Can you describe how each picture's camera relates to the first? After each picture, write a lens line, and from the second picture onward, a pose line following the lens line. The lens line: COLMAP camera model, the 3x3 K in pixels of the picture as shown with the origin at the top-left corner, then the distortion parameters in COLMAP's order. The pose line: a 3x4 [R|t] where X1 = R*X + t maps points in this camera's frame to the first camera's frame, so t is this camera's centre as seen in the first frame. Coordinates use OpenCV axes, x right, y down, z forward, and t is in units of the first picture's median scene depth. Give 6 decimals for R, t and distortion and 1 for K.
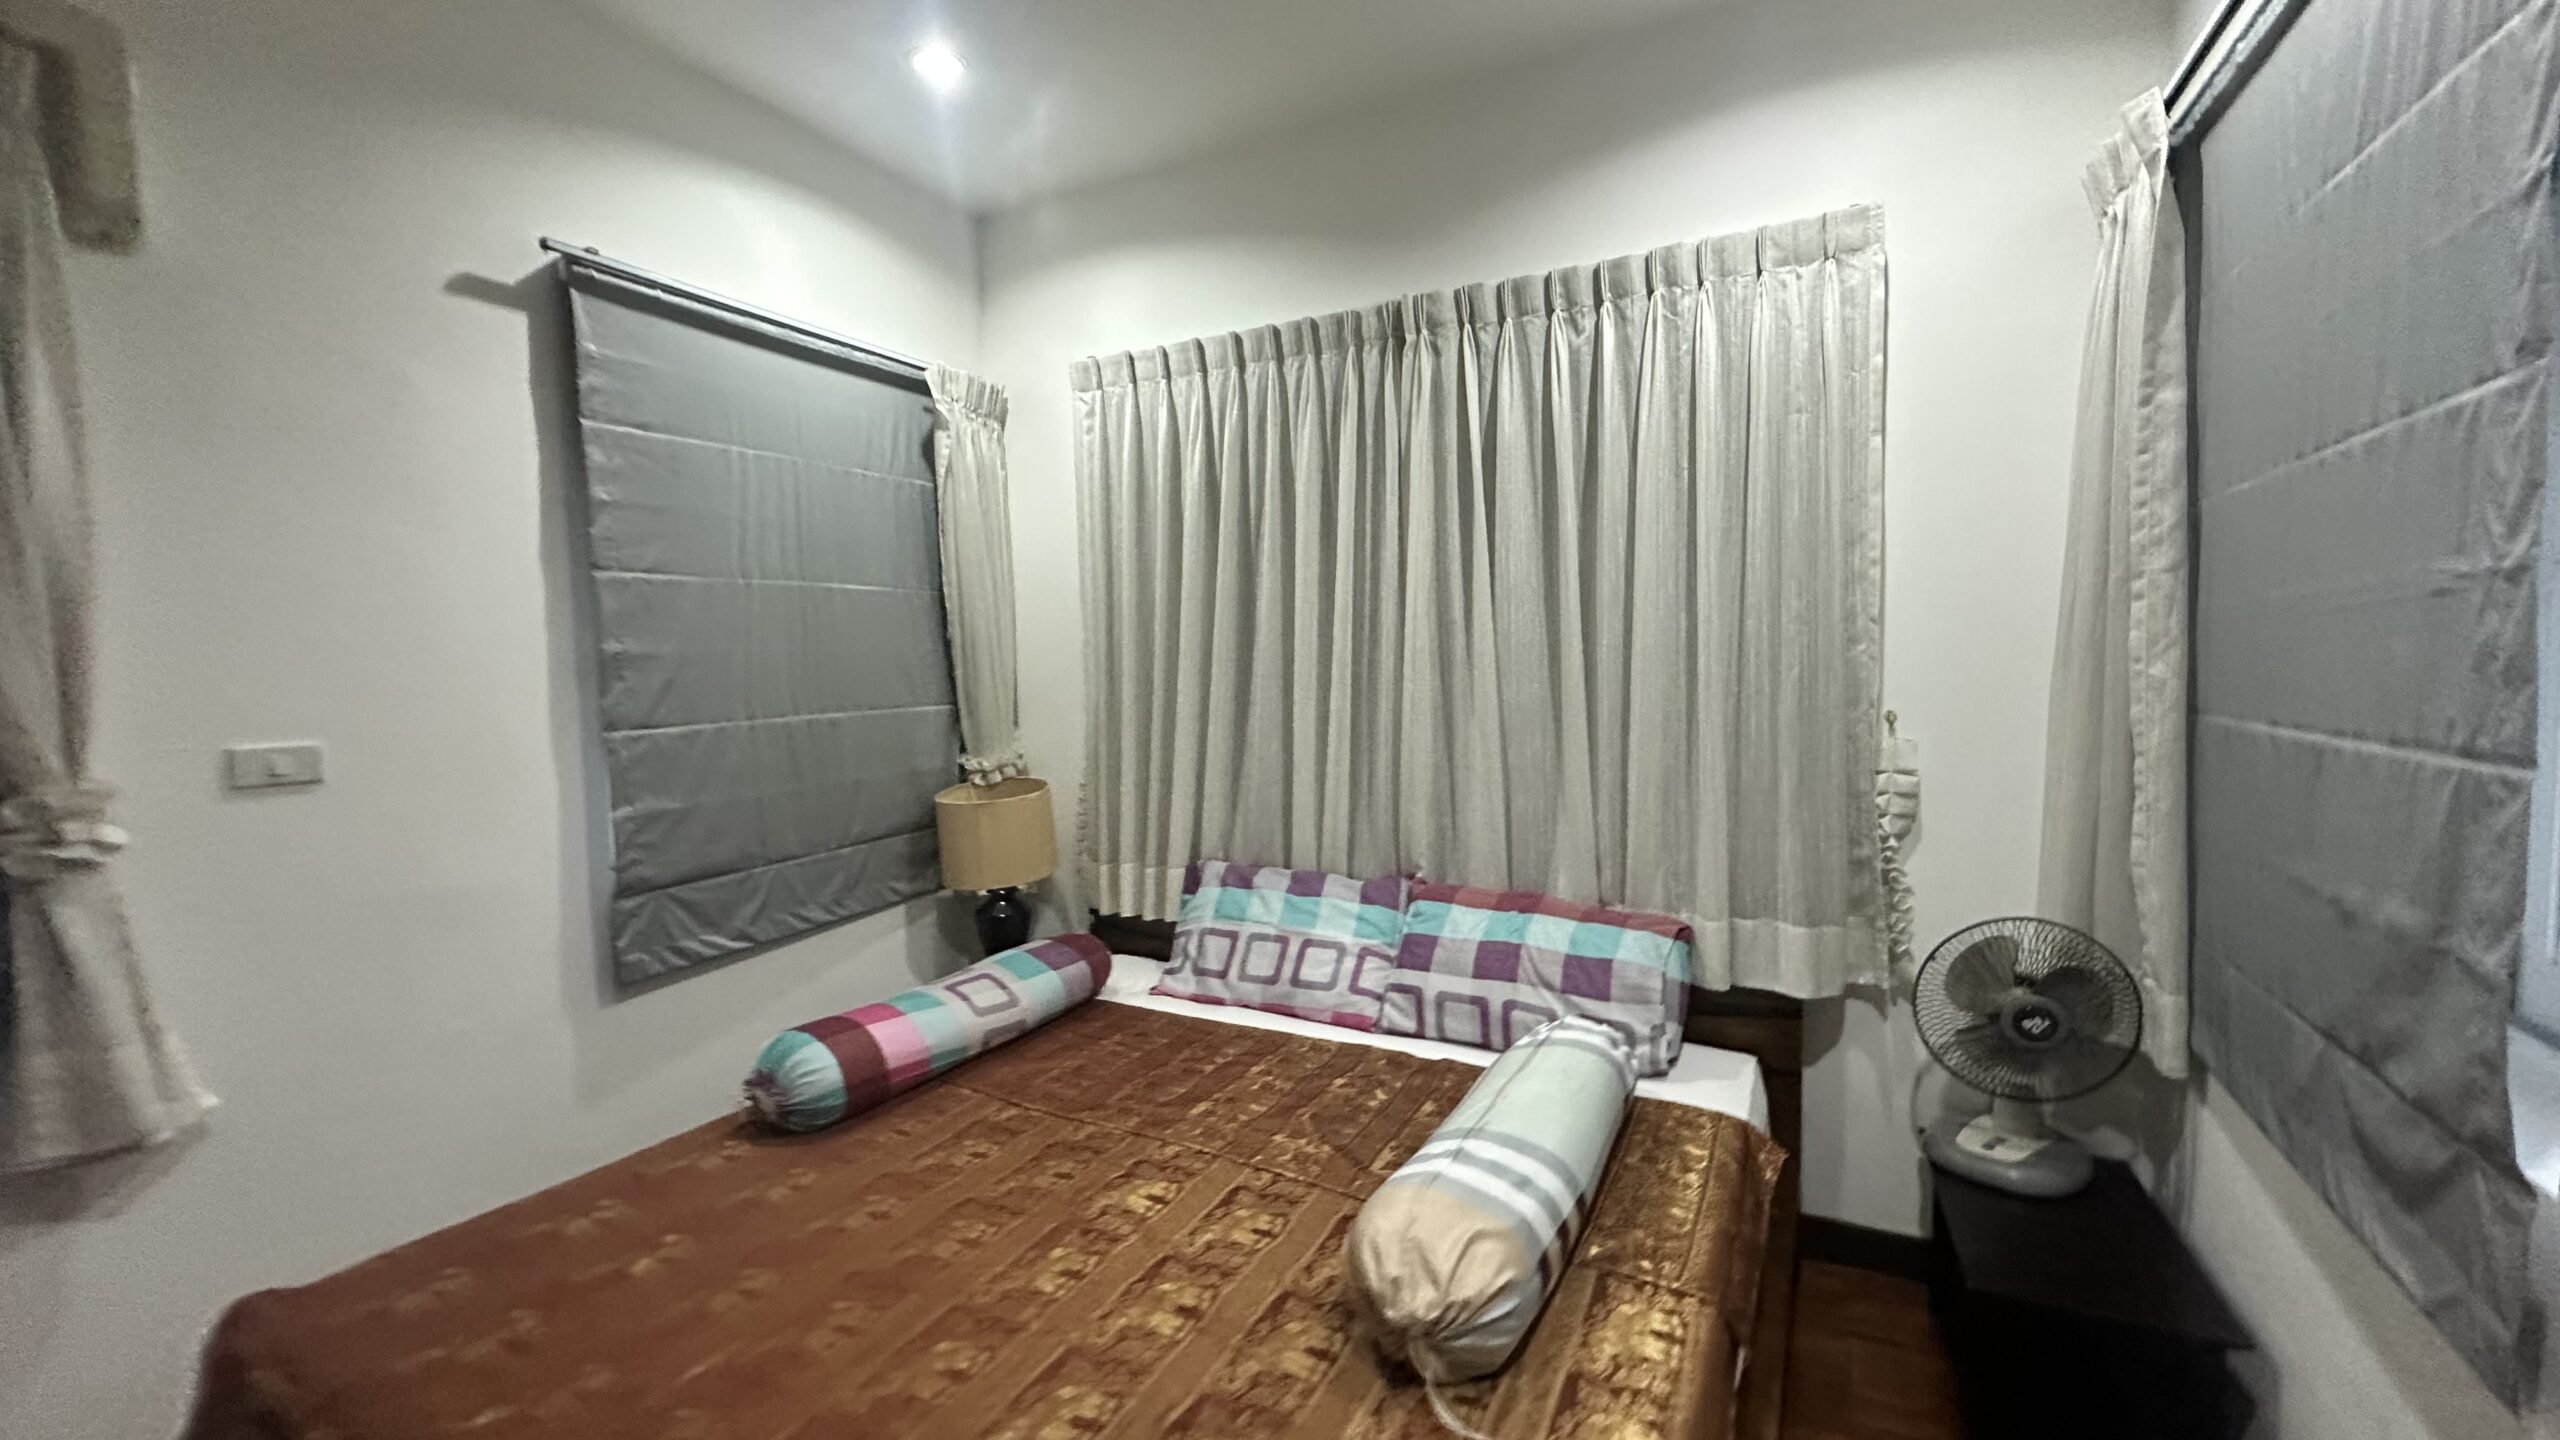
lens RADIAL K [[1020.1, 0, 1282.6], [0, 1020.1, 715.0], [0, 0, 1]] dist [-0.002203, 0.000609]
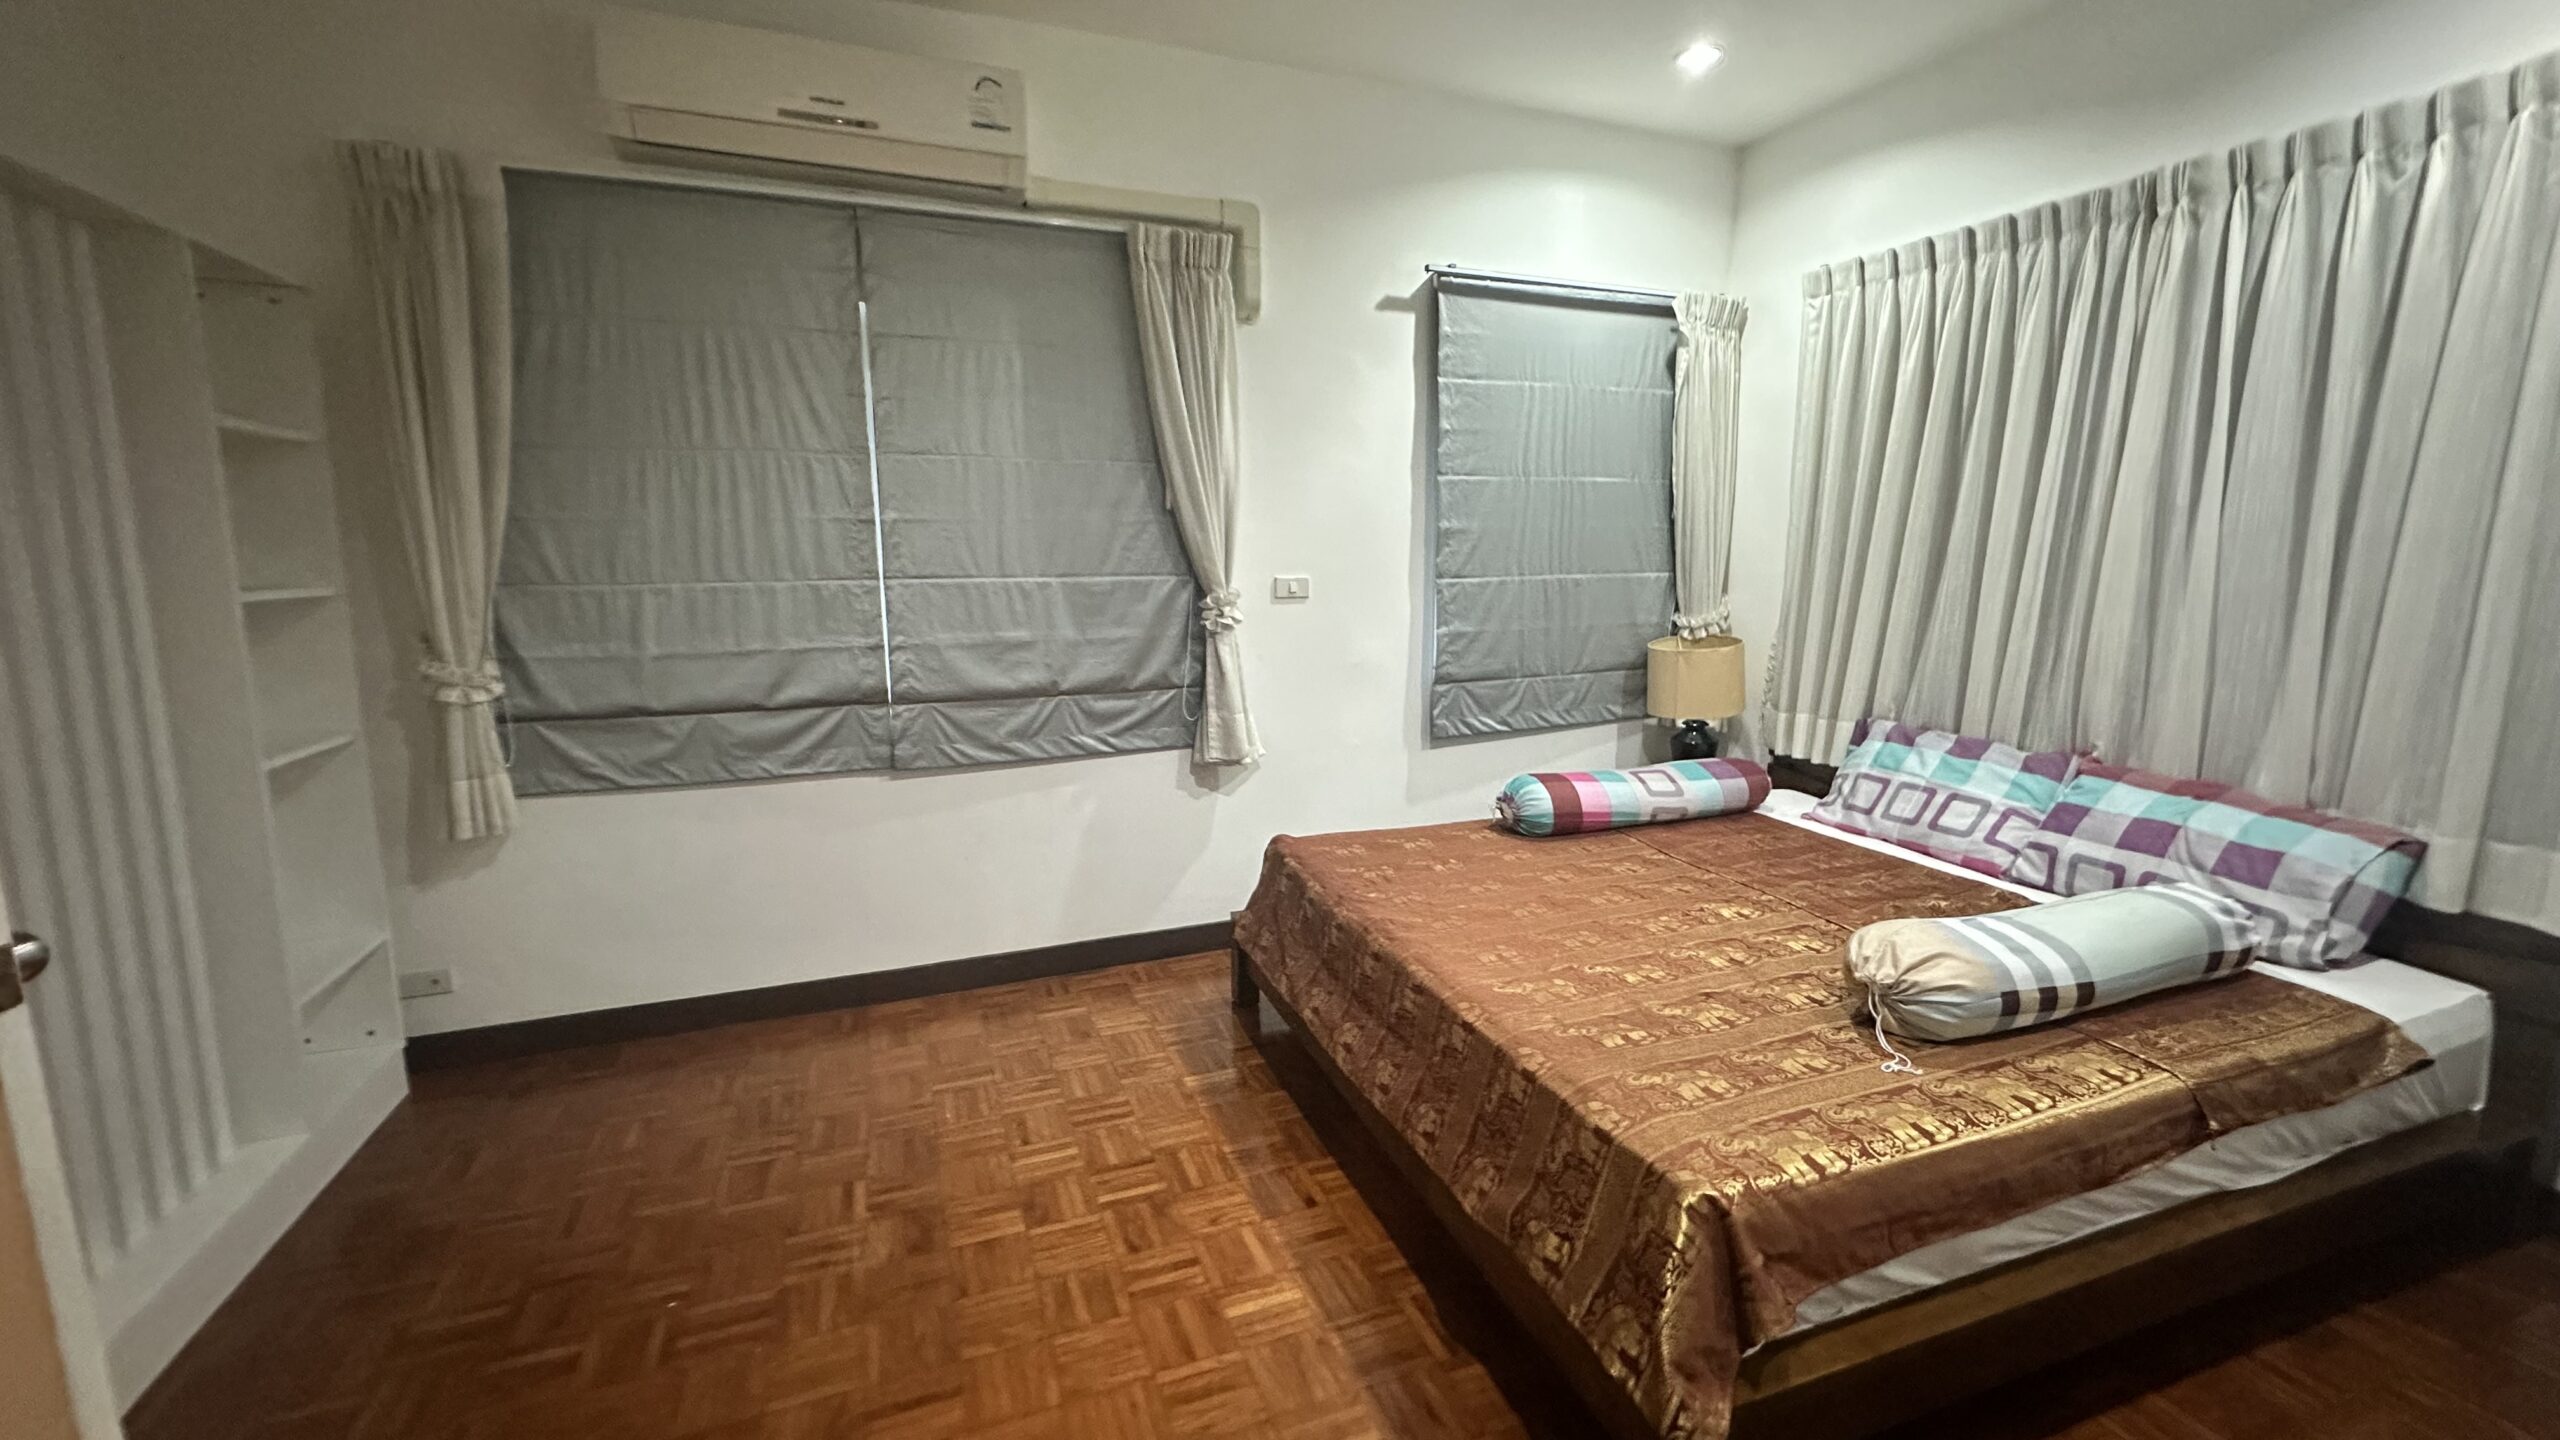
lens RADIAL K [[1020.1, 0, 1264.7], [0, 1020.1, 711.2], [0, 0, 1]] dist [-0.002203, 0.000609]
pose [[0.739900, 0.128791, -0.660273, 0.228263], [-0.049618, 0.989277, 0.137363, 0.016850], [0.670884, -0.068874, 0.738357, -0.393639]]
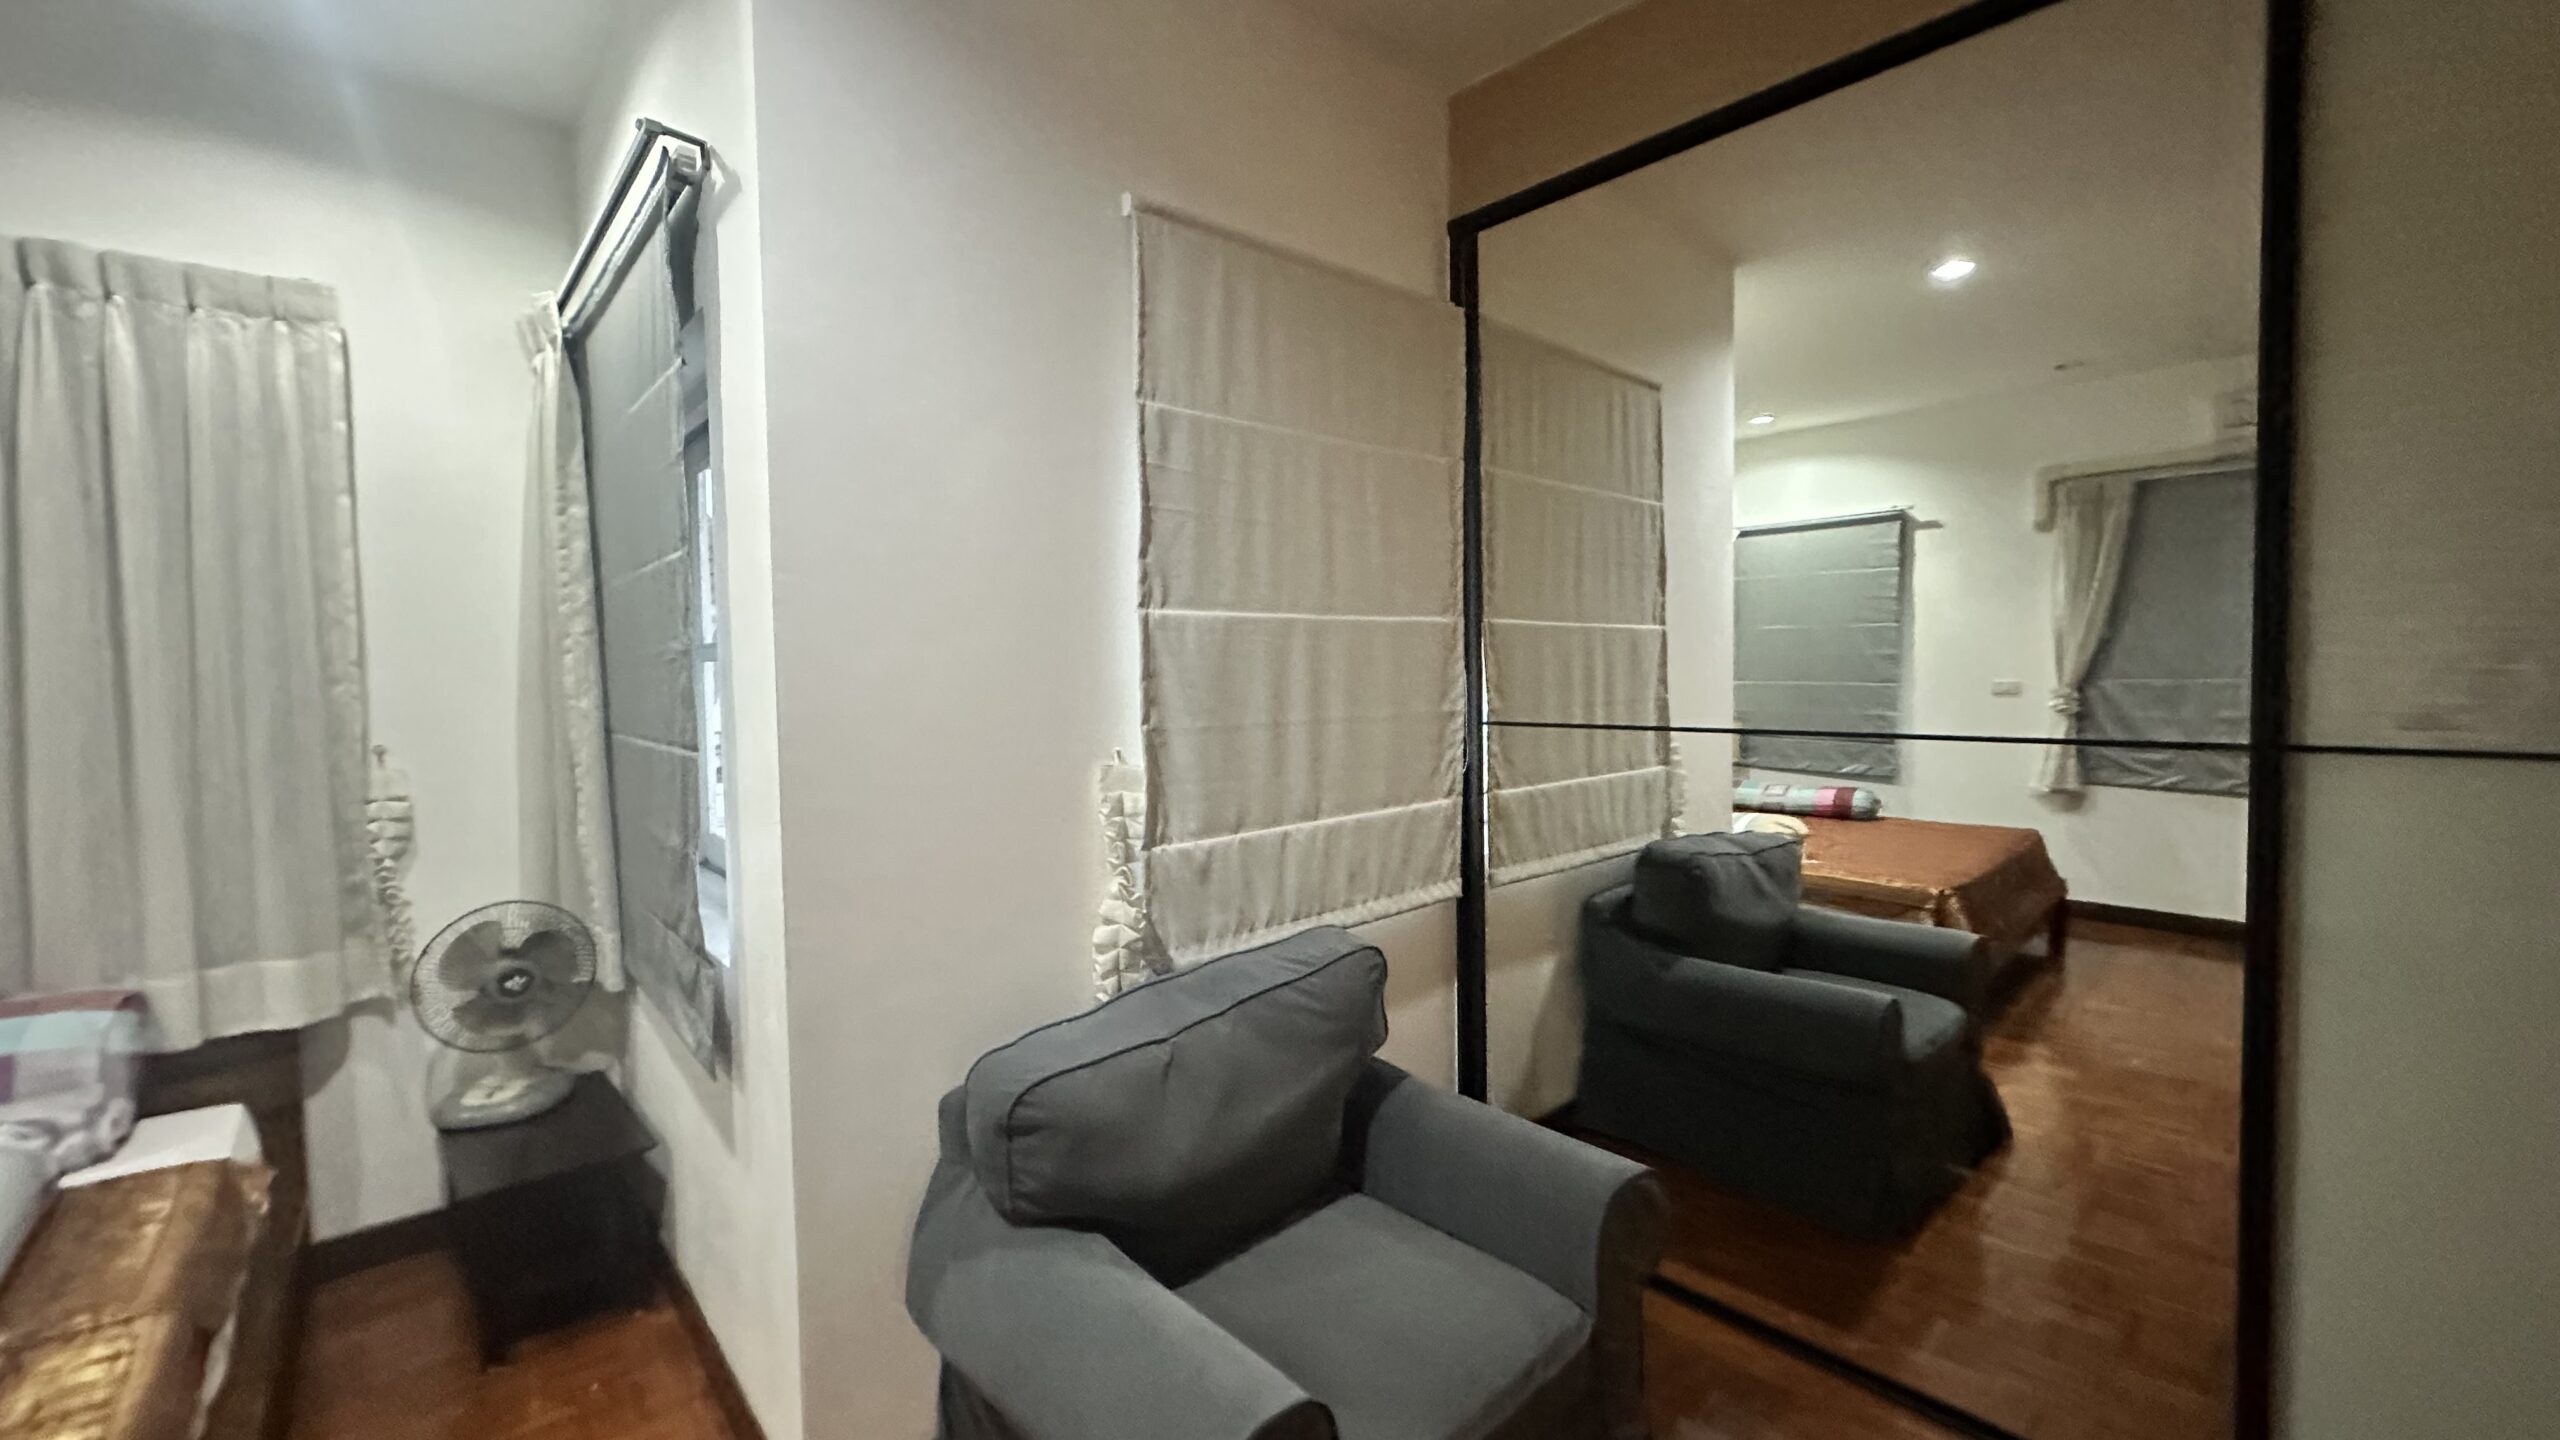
lens RADIAL K [[1020.1, 0, 1274.1], [0, 1020.1, 714.6], [0, 0, 1]] dist [-0.002203, 0.000609]
pose [[0.356300, -0.029787, 0.933897, -0.090642], [0.061438, 0.998076, 0.008394, 0.013459], [-0.932349, 0.054386, 0.357445, -0.309354]]
